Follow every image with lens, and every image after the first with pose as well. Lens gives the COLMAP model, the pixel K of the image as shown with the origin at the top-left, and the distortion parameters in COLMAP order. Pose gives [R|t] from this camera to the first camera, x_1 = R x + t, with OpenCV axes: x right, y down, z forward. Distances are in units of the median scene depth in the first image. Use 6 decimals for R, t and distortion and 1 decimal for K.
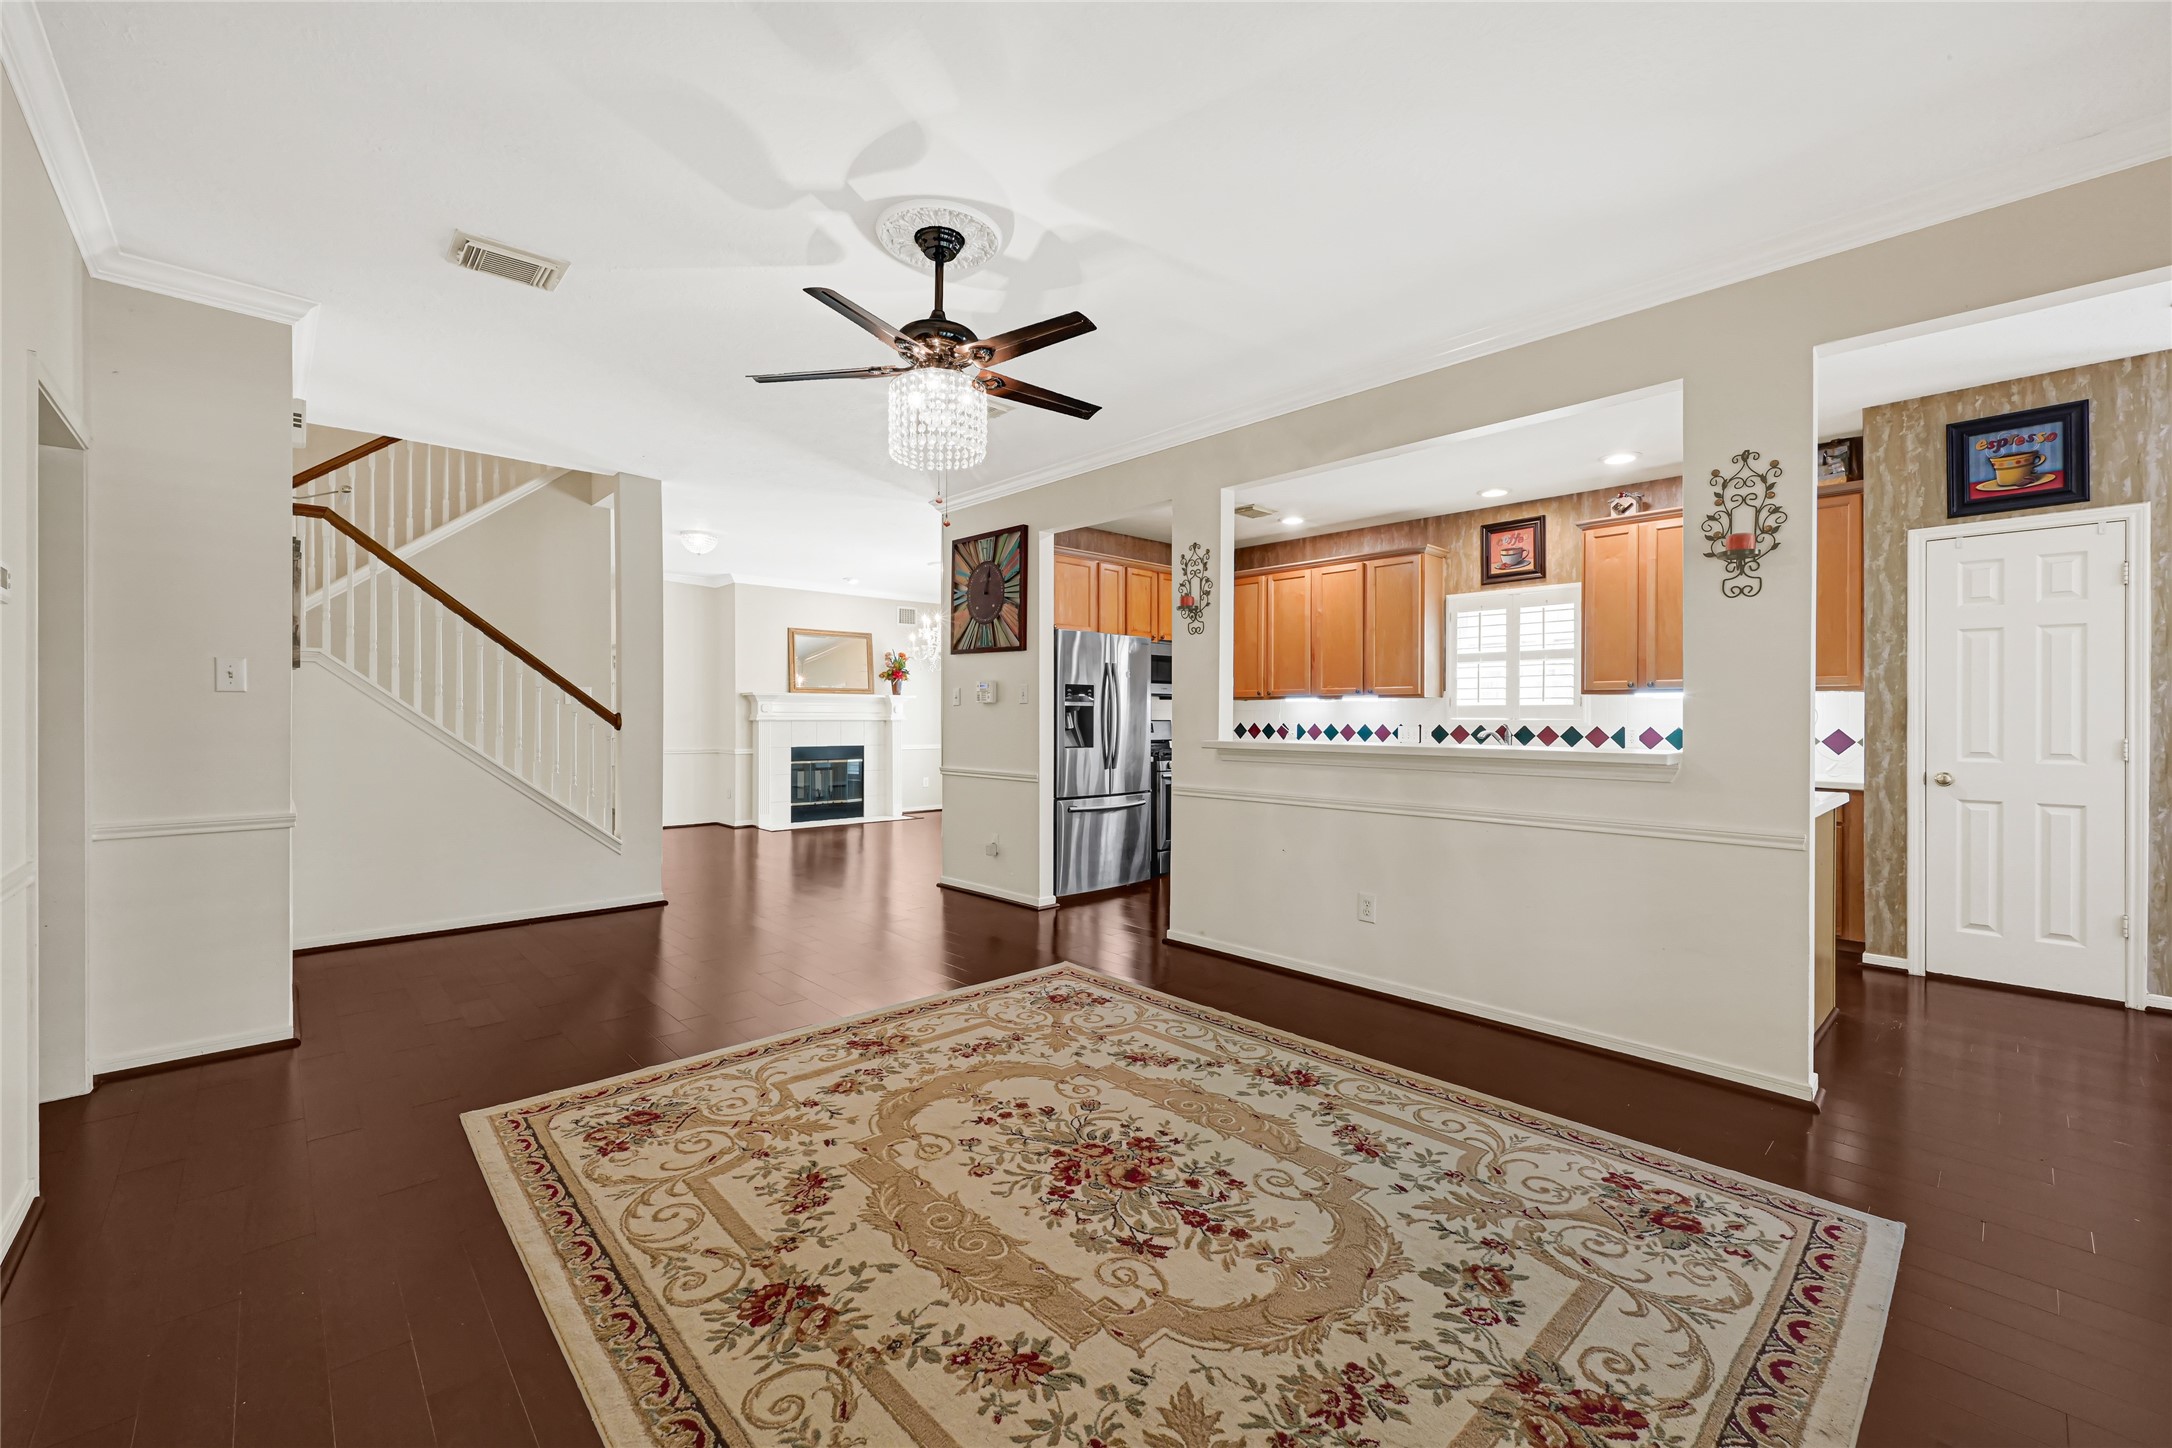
lens RADIAL K [[876.8, 0, 1083.2], [0, 876.8, 715.7], [0, 0, 1]] dist [0.002009, -0.000103]
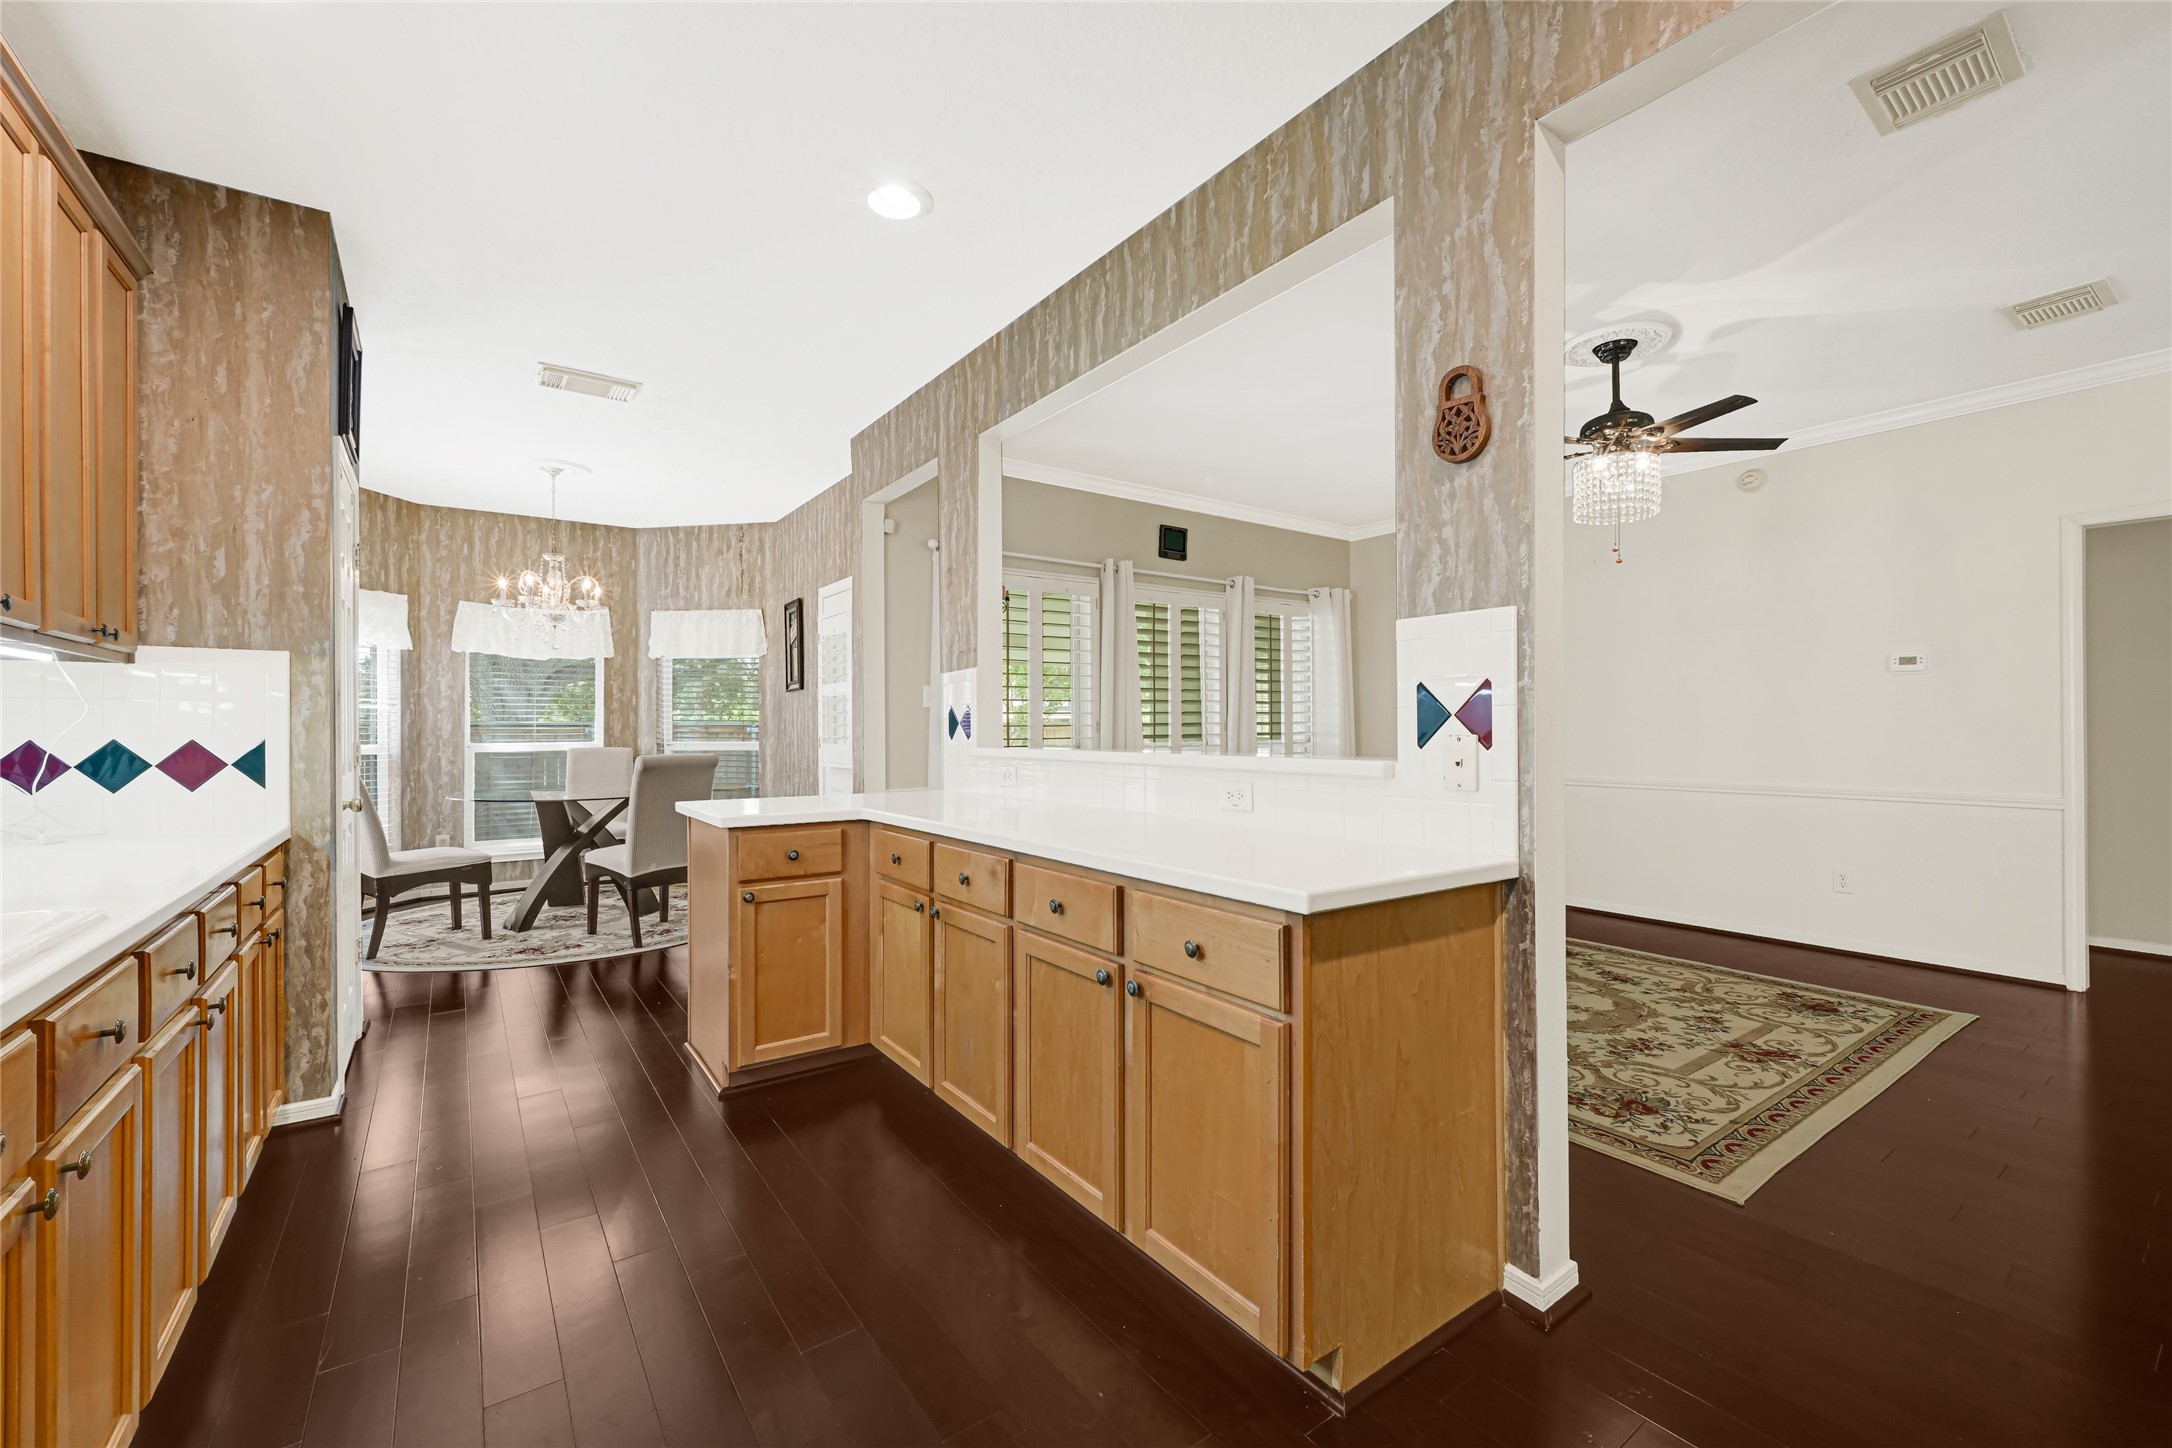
lens RADIAL K [[876.8, 0, 1086.4], [0, 876.8, 722.7], [0, 0, 1]] dist [0.002009, -0.000103]
pose [[-0.991522, 0.001551, 0.129933, 0.401231], [0.001010, 0.999991, -0.004229, 0.012266], [-0.129939, -0.004062, -0.991514, 2.182313]]
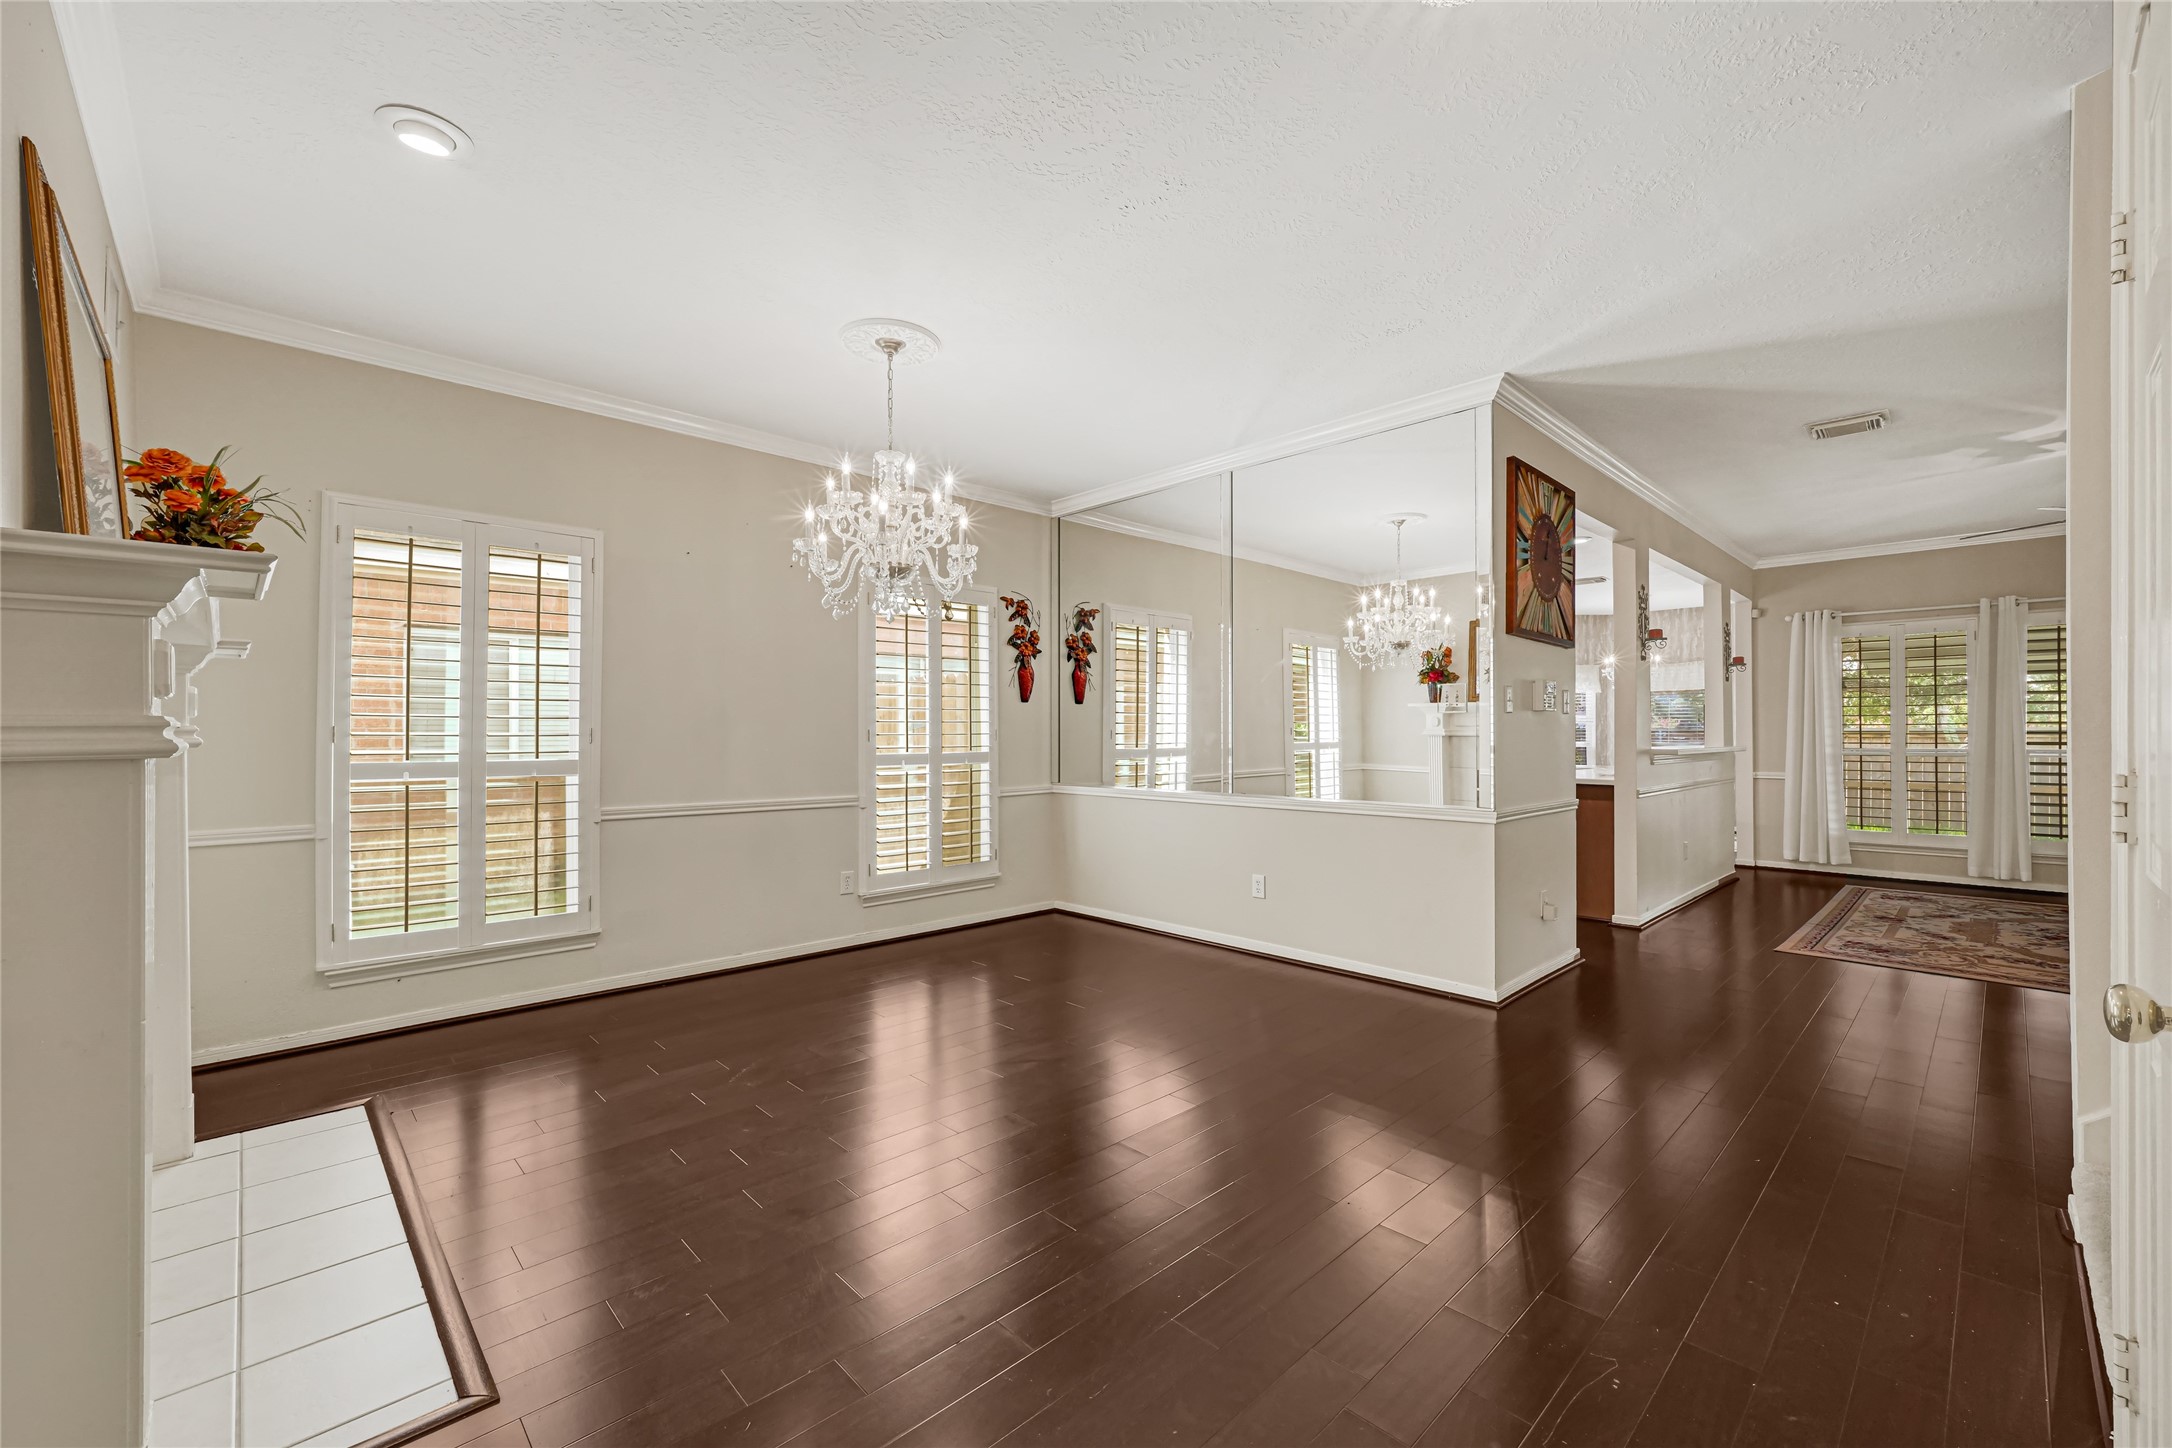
lens RADIAL K [[876.8, 0, 1089.9], [0, 876.8, 730.0], [0, 0, 1]] dist [0.002009, -0.000103]
pose [[-0.010029, 0.002319, 0.999947, -1.607469], [0.001907, 0.999996, -0.002300, 0.001362], [-0.999948, 0.001884, -0.010034, 2.667210]]
